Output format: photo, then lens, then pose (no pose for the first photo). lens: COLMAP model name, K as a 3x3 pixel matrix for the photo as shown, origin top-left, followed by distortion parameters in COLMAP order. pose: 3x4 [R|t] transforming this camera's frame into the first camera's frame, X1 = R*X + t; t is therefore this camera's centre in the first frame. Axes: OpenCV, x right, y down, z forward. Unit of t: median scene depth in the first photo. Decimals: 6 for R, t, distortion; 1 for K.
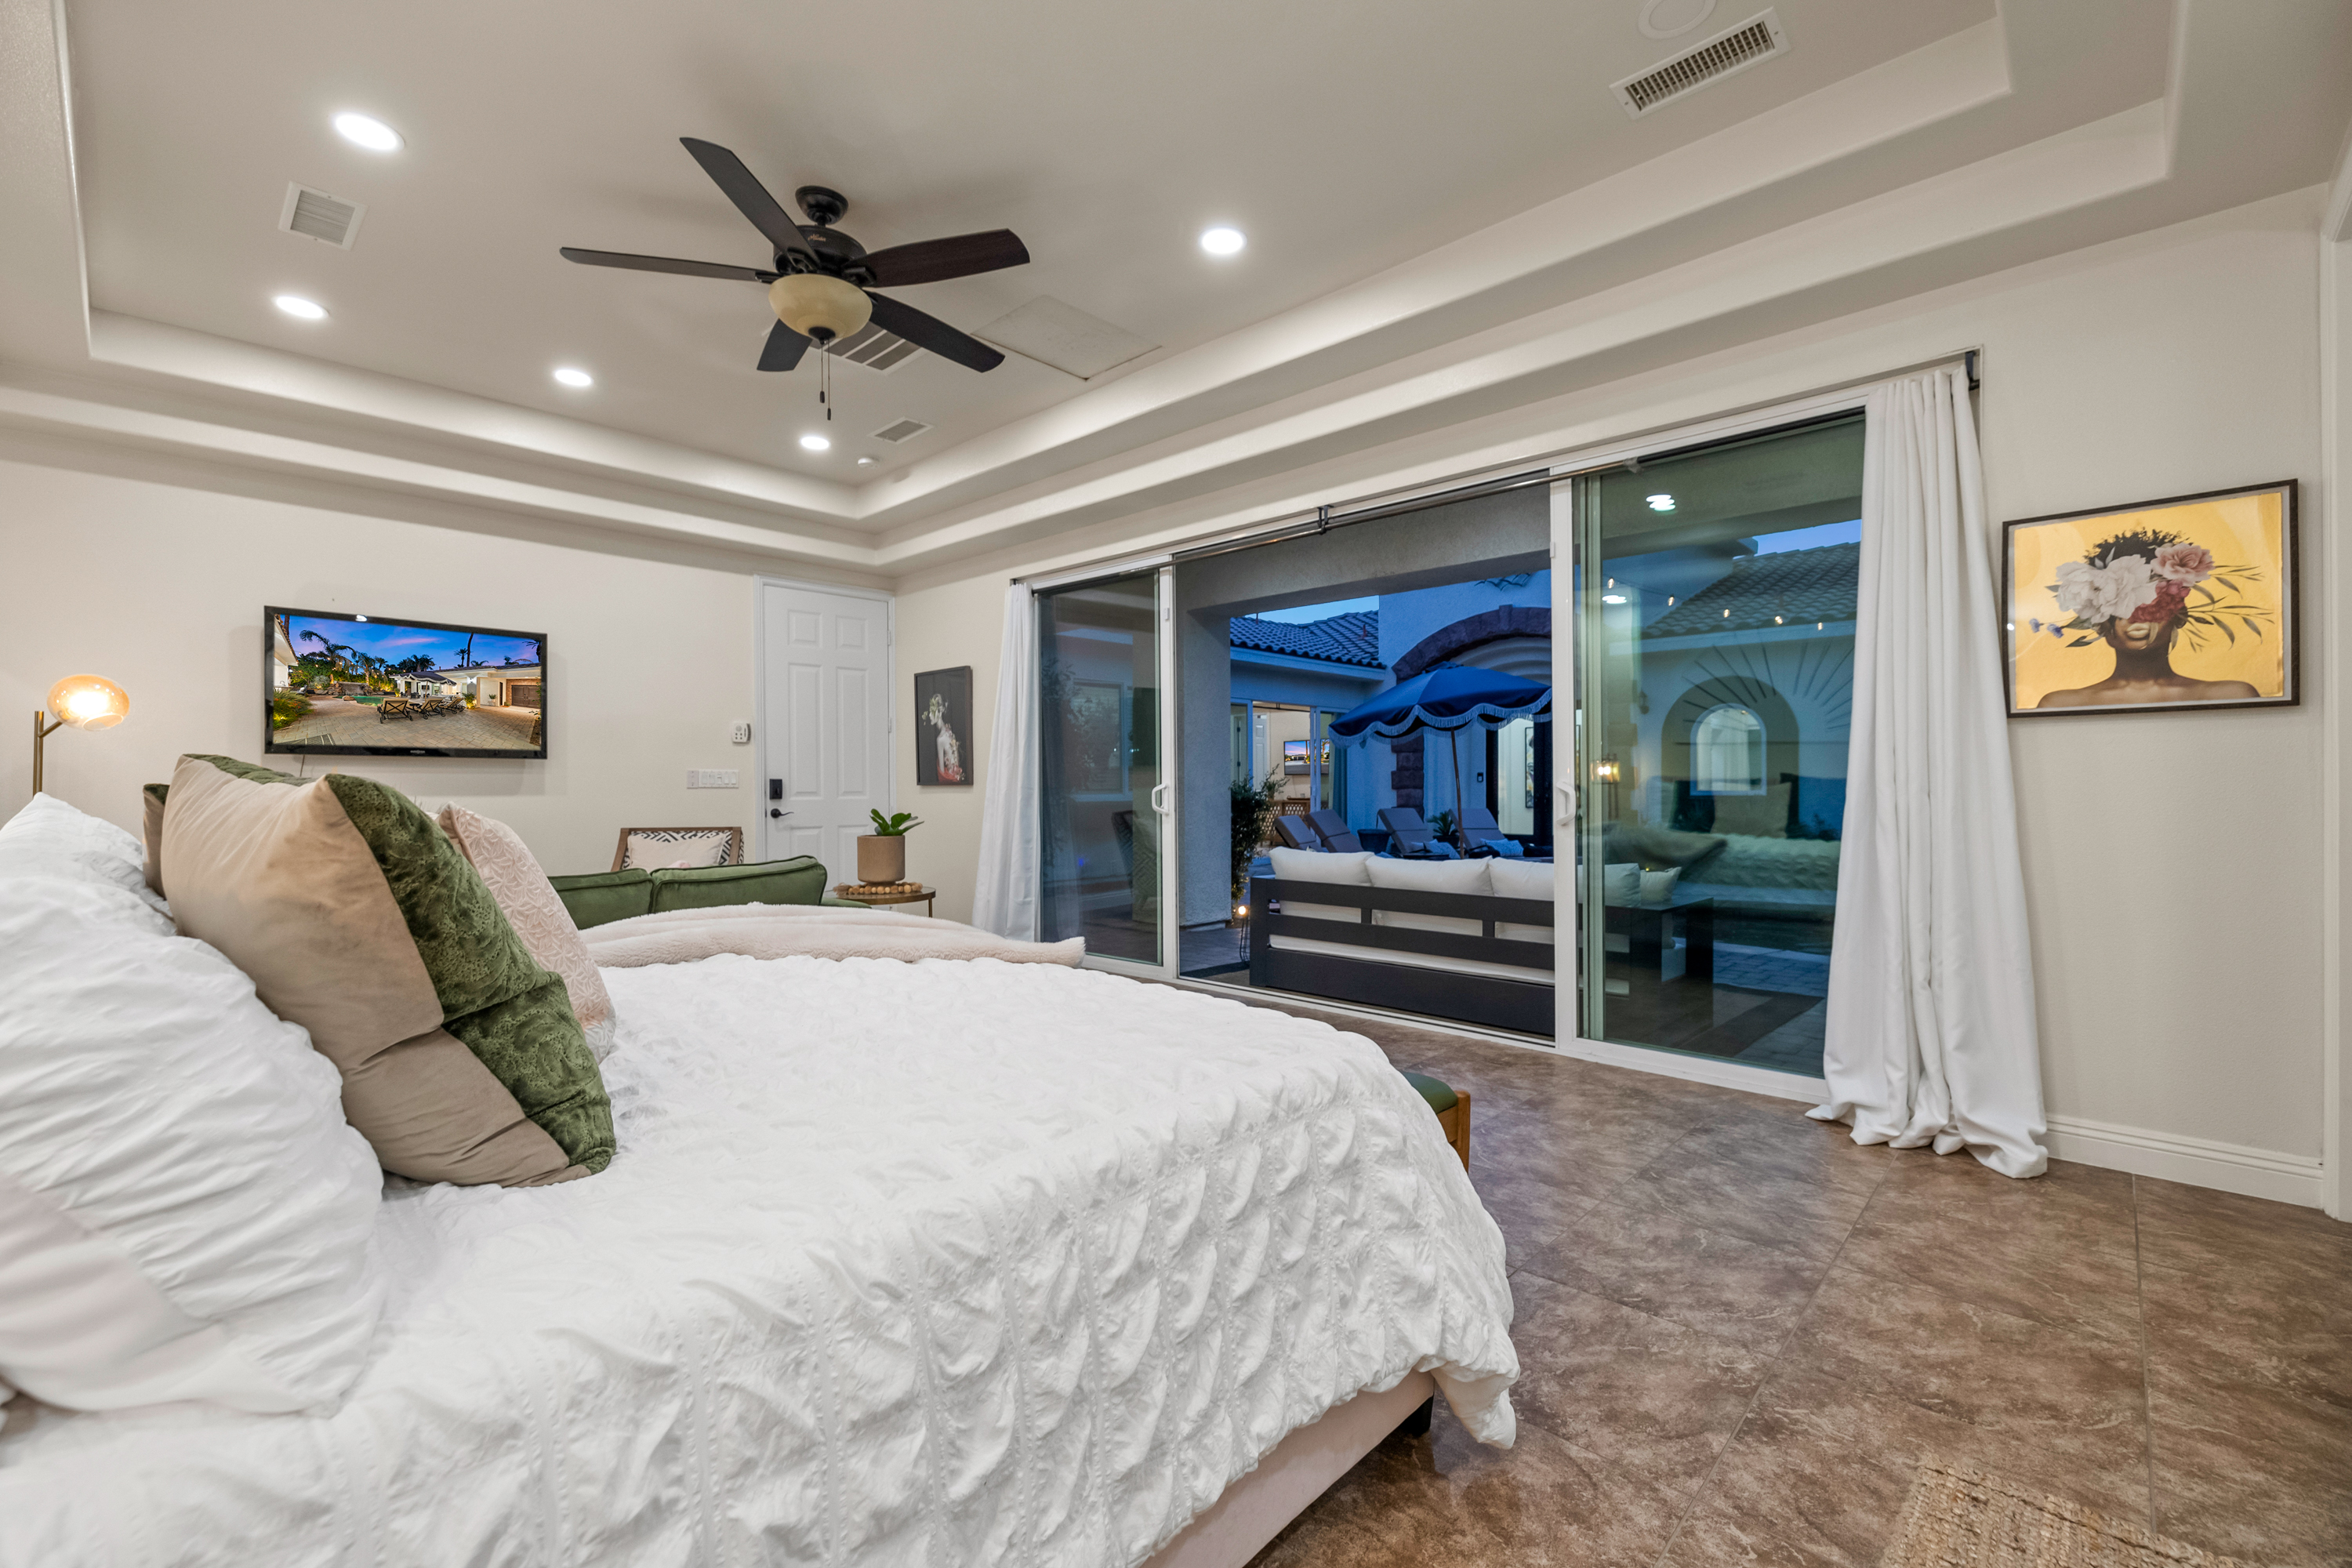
lens RADIAL K [[982.5, 0, 1176.0], [0, 982.5, 784.0], [0, 0, 1]] dist [0.001221, 0.000251]
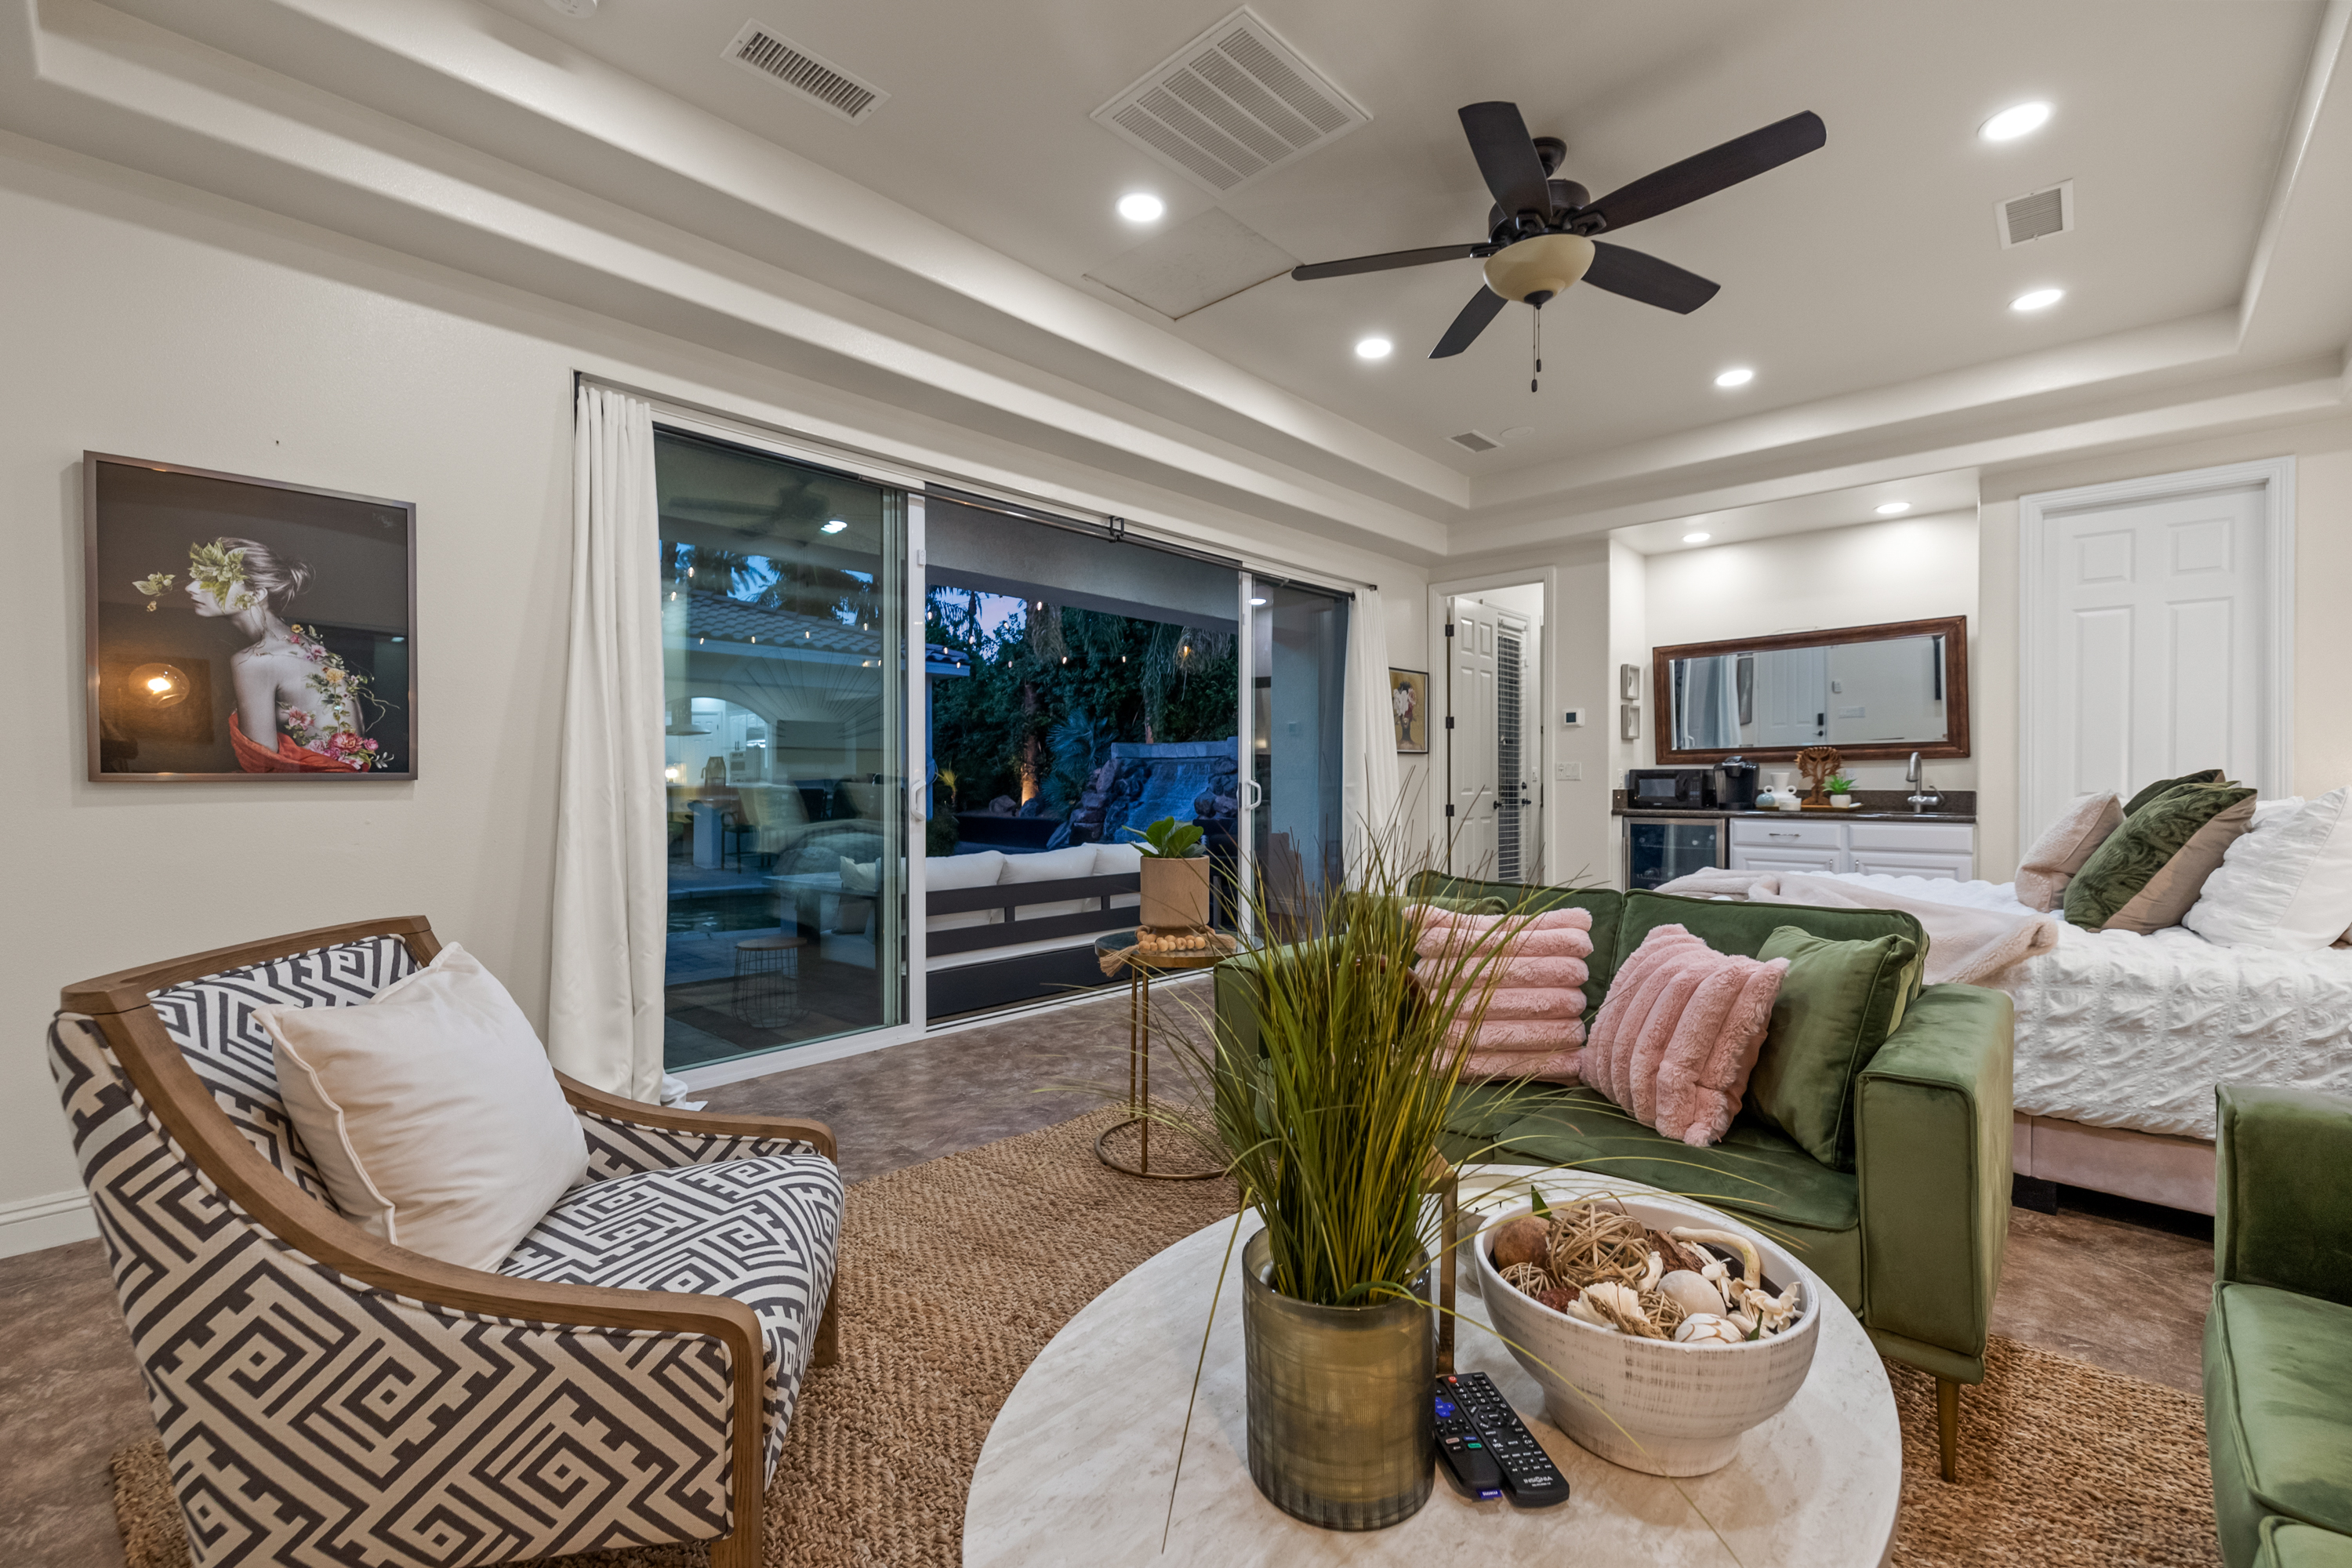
lens RADIAL K [[982.5, 0, 1176.0], [0, 982.5, 784.0], [0, 0, 1]] dist [0.001221, 0.000251]
pose [[0.005637, 0.003651, 0.999977, -0.688568], [0.003381, 0.999988, -0.003670, 0.005769], [-0.999978, 0.003402, 0.005625, 0.711904]]
